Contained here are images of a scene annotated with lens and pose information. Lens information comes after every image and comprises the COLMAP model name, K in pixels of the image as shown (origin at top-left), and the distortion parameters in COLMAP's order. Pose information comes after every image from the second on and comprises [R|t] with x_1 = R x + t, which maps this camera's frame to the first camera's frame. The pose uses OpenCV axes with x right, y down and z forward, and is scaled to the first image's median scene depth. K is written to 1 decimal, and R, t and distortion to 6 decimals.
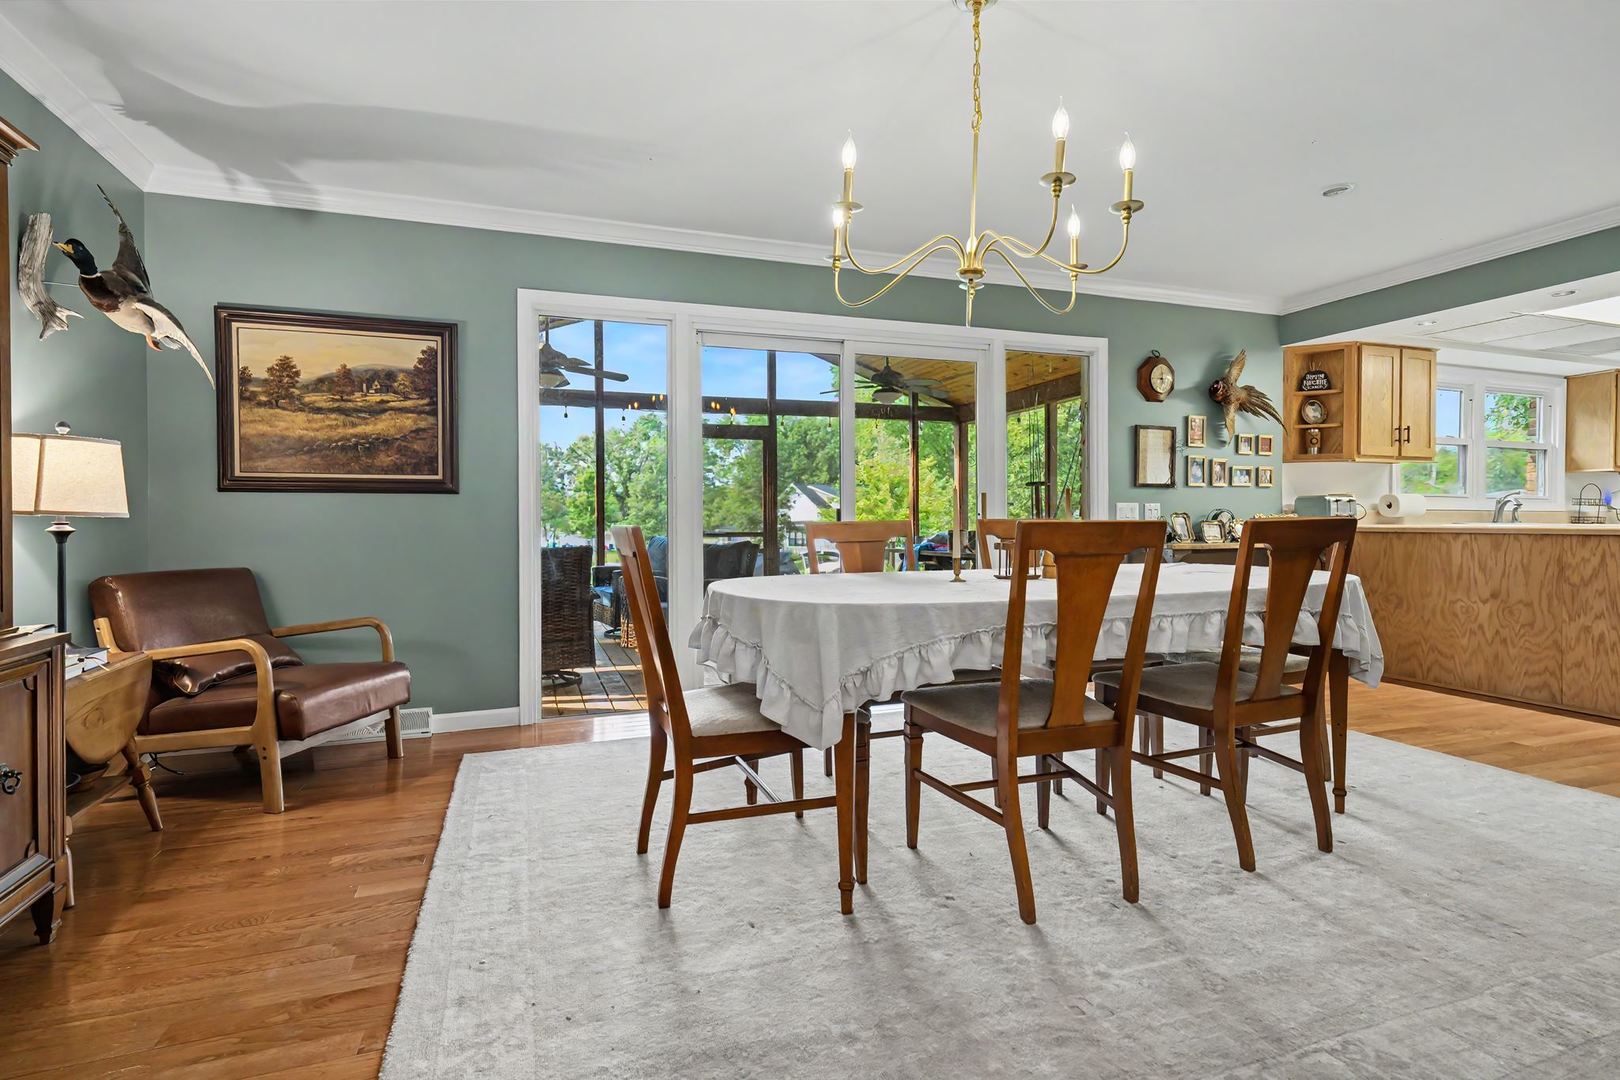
lens RADIAL K [[807.9, 0, 824.4], [0, 807.9, 527.4], [0, 0, 1]] dist [0.001168, 0.002844]
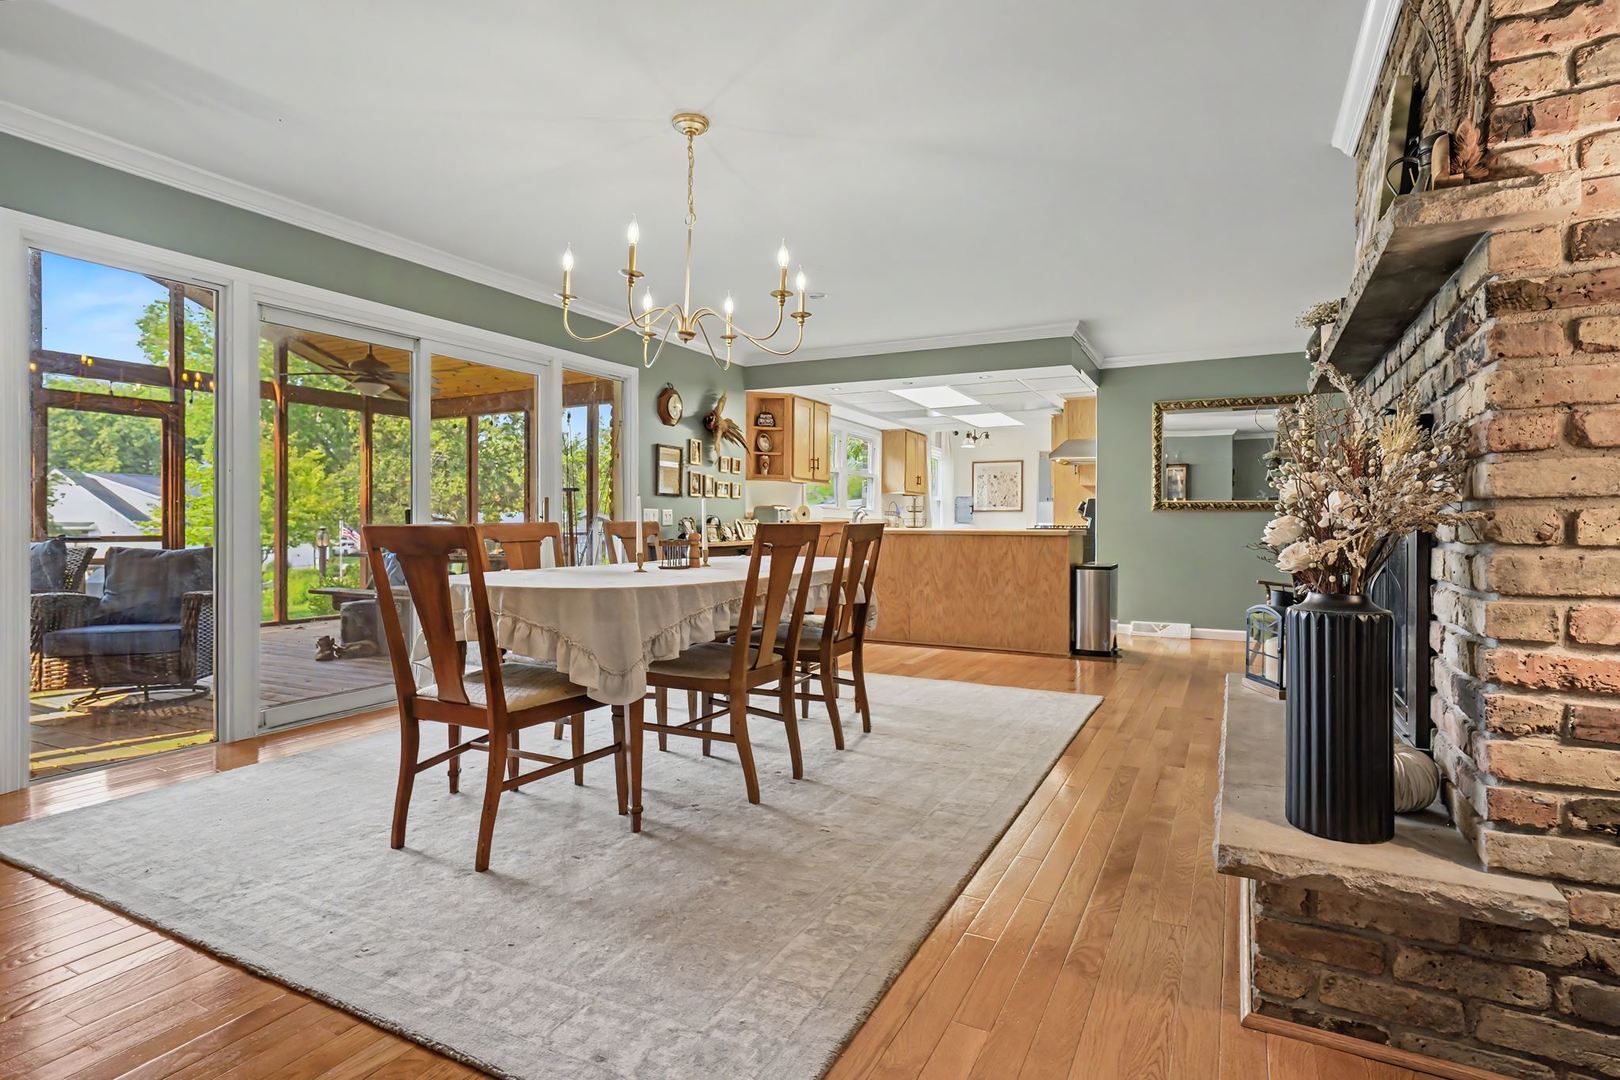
lens RADIAL K [[807.9, 0, 849.7], [0, 807.9, 528.6], [0, 0, 1]] dist [0.001168, 0.002844]
pose [[0.720026, 0.002239, 0.693944, -0.226941], [-0.000669, 0.999997, -0.002533, 0.001523], [-0.693947, 0.001360, 0.720025, -0.054546]]
